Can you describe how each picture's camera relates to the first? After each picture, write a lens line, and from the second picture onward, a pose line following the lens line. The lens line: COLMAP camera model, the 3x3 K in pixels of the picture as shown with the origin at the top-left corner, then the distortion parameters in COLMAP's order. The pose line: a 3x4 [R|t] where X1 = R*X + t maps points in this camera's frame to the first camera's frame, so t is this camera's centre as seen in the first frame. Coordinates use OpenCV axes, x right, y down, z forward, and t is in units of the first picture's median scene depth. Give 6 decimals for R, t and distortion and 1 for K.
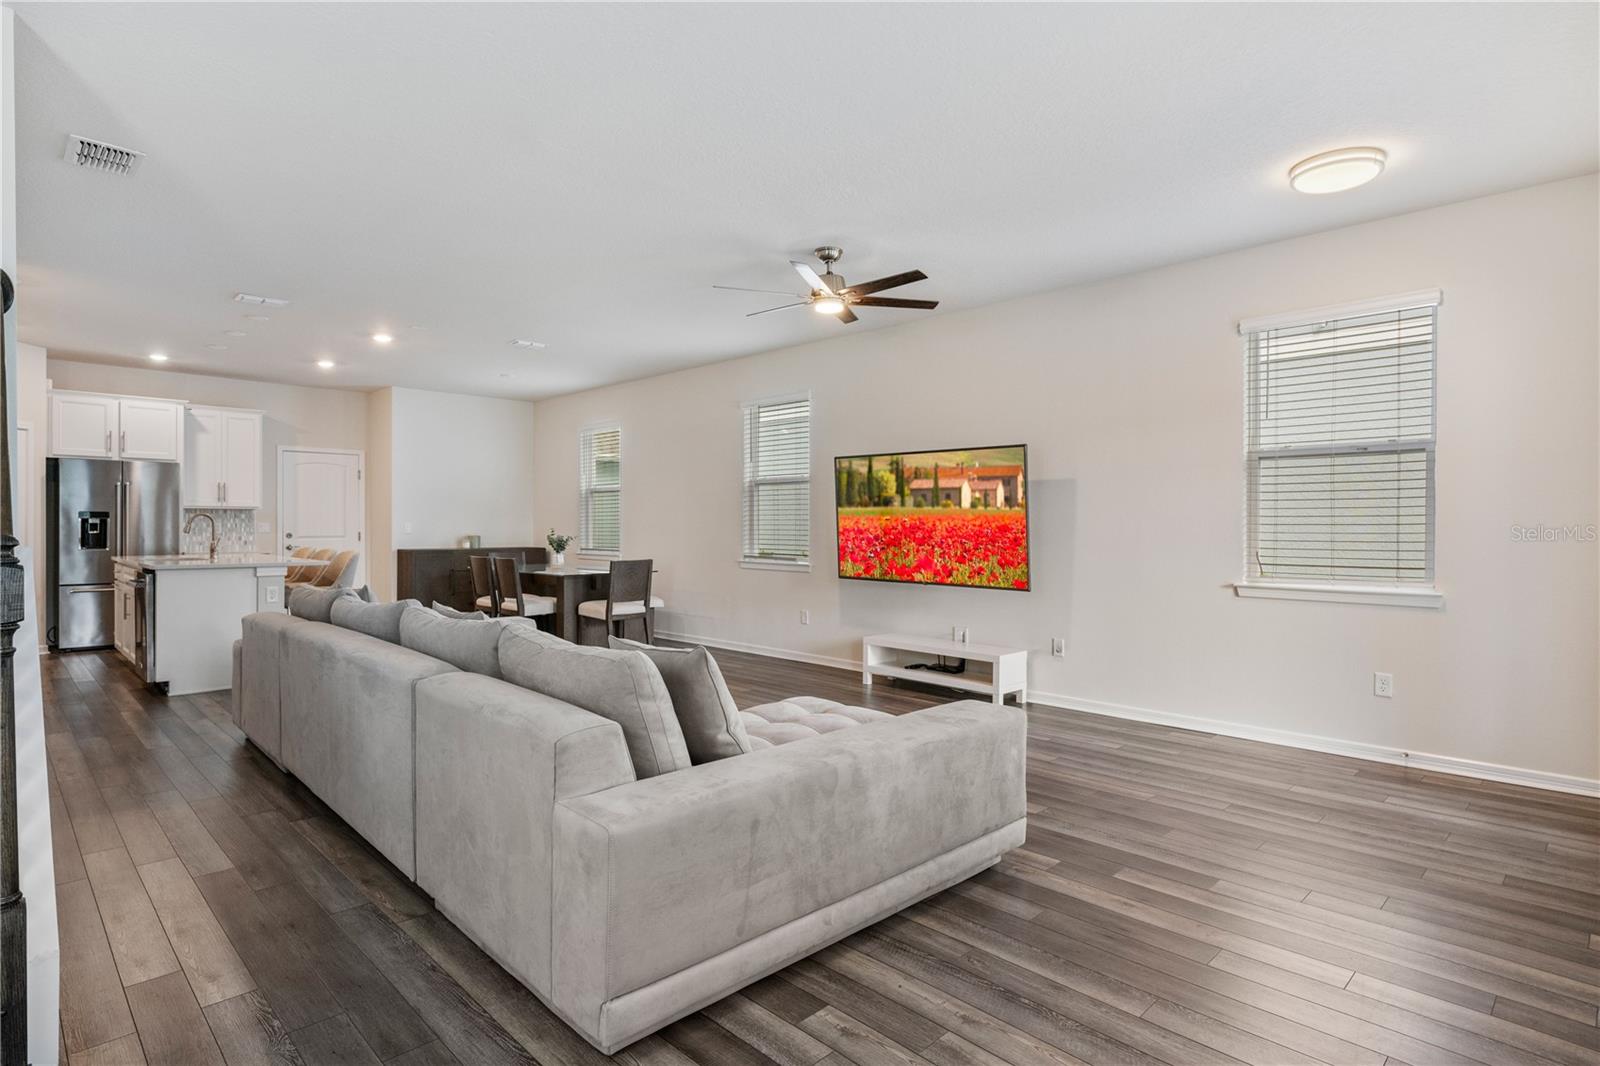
lens RADIAL K [[827.8, 0, 797.6], [0, 827.8, 529.6], [0, 0, 1]] dist [-0.000680, 0.000342]
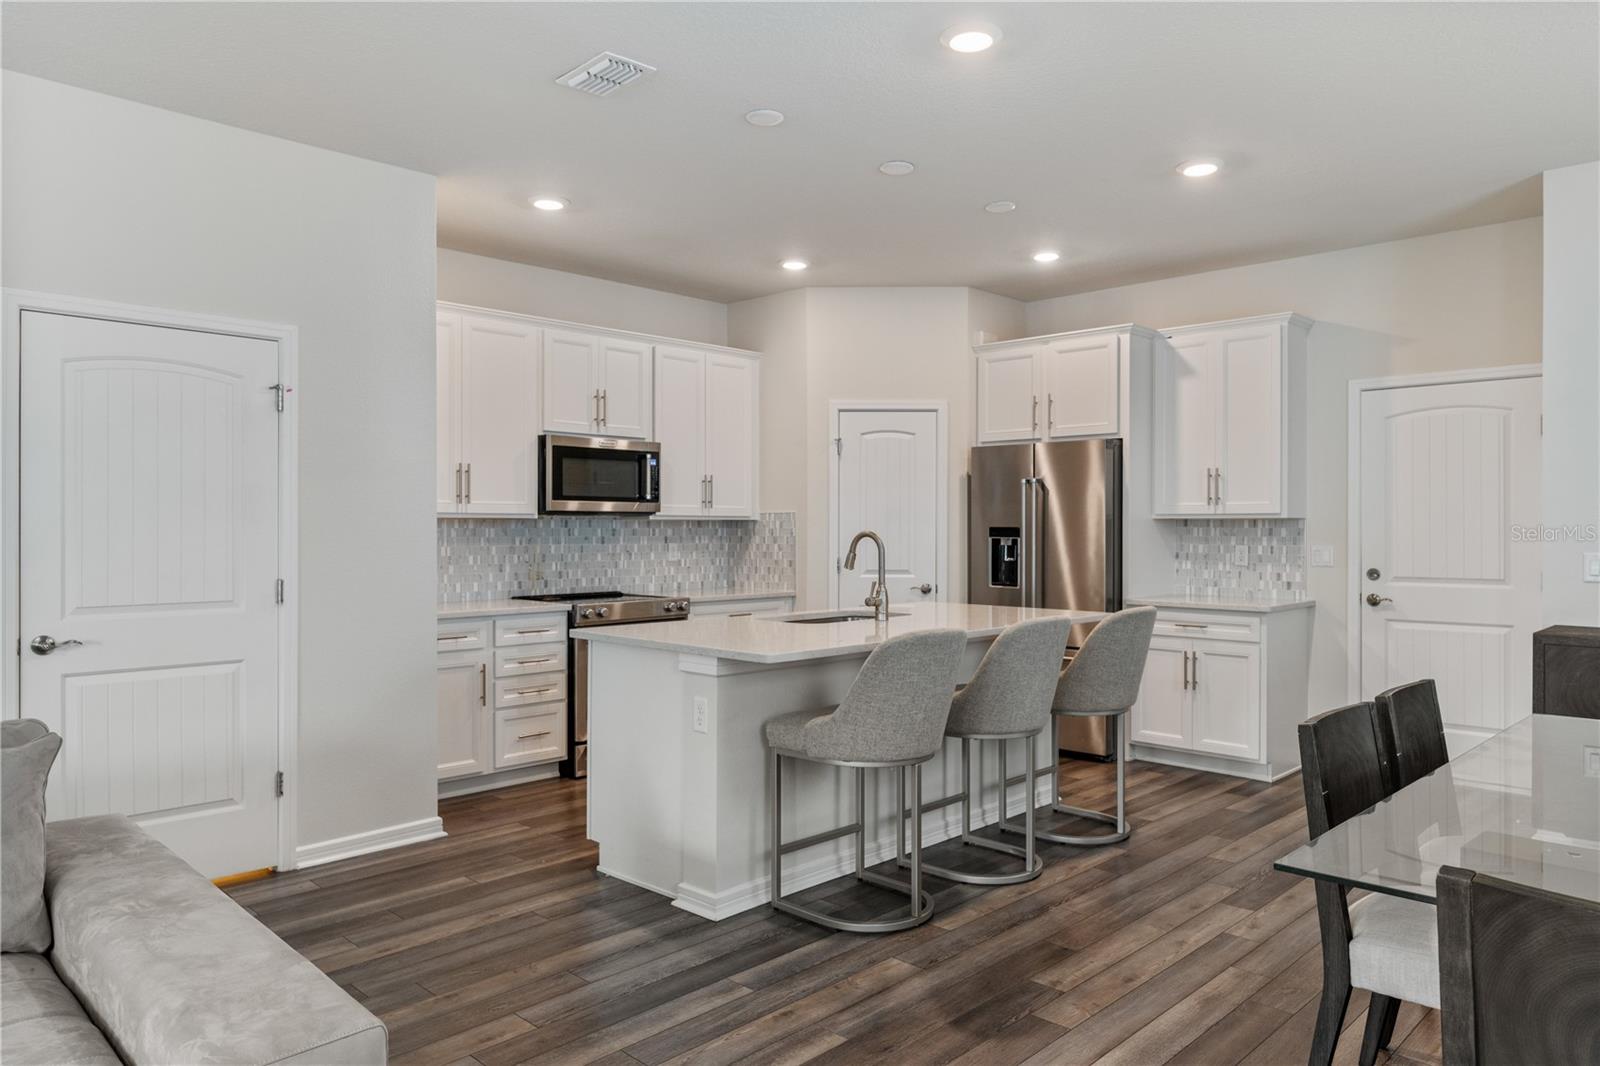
lens RADIAL K [[1052.5, 0, 795.7], [0, 1052.5, 531.0], [0, 0, 1]] dist [-0.013245, -0.006879]
pose [[0.008515, 0.001644, -0.999962, -0.046216], [-0.006671, 0.999976, 0.001587, -0.018813], [0.999941, 0.006658, 0.008526, 0.821840]]
